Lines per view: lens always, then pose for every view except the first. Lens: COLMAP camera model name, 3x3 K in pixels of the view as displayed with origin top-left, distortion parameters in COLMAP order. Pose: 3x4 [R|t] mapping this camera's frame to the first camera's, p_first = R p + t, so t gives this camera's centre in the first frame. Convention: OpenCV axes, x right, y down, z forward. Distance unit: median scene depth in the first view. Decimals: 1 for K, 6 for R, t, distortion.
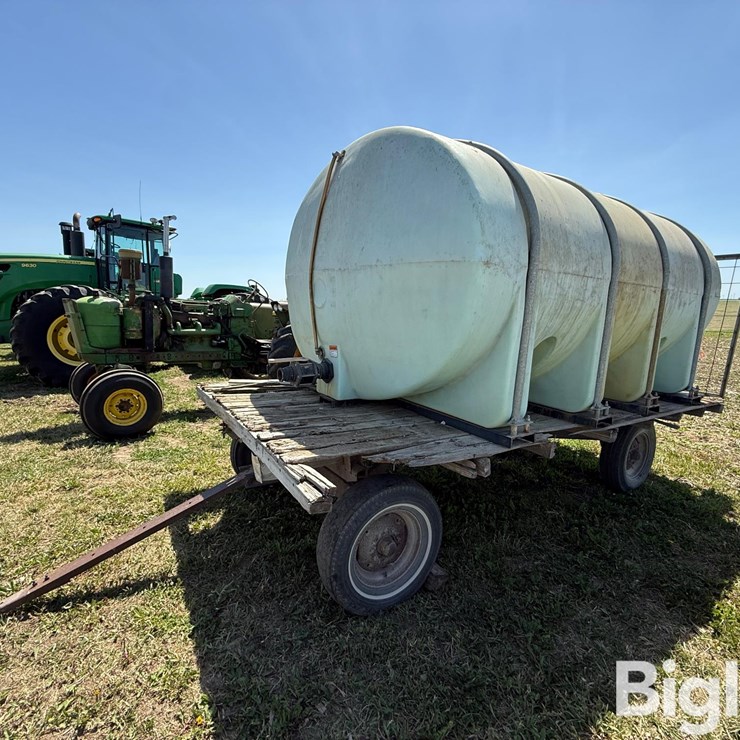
lens RADIAL K [[405.2, 0, 370.0], [0, 405.2, 370.0], [0, 0, 1]] dist [-0.003016, -0.000213]
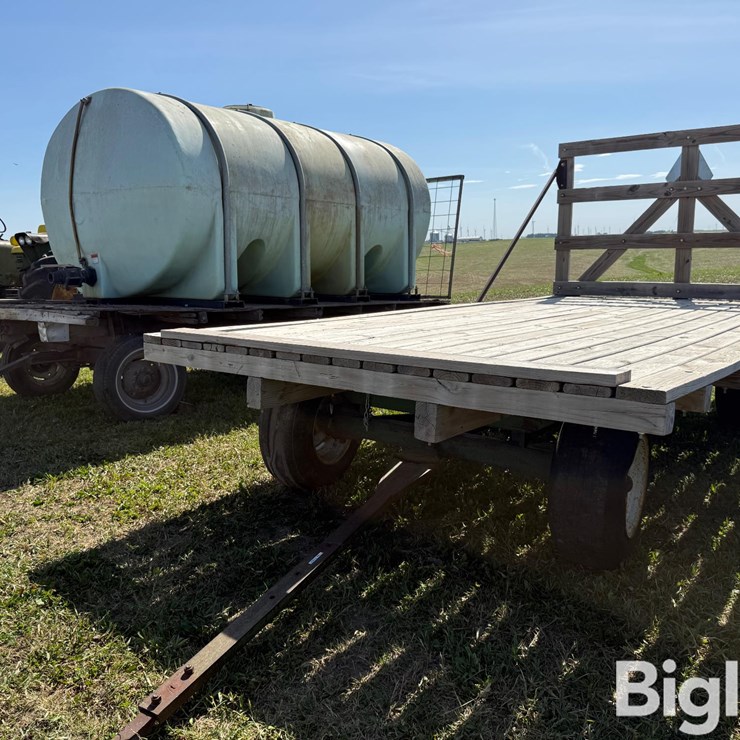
lens RADIAL K [[681.7, 0, 370.0], [0, 681.7, 370.0], [0, 0, 1]] dist [0.091239, -0.222560]
pose [[0.959898, -0.081696, 0.268183, 0.130288], [0.080485, 0.996635, 0.015524, 0.338804], [-0.268549, 0.006683, 0.963243, -1.299158]]
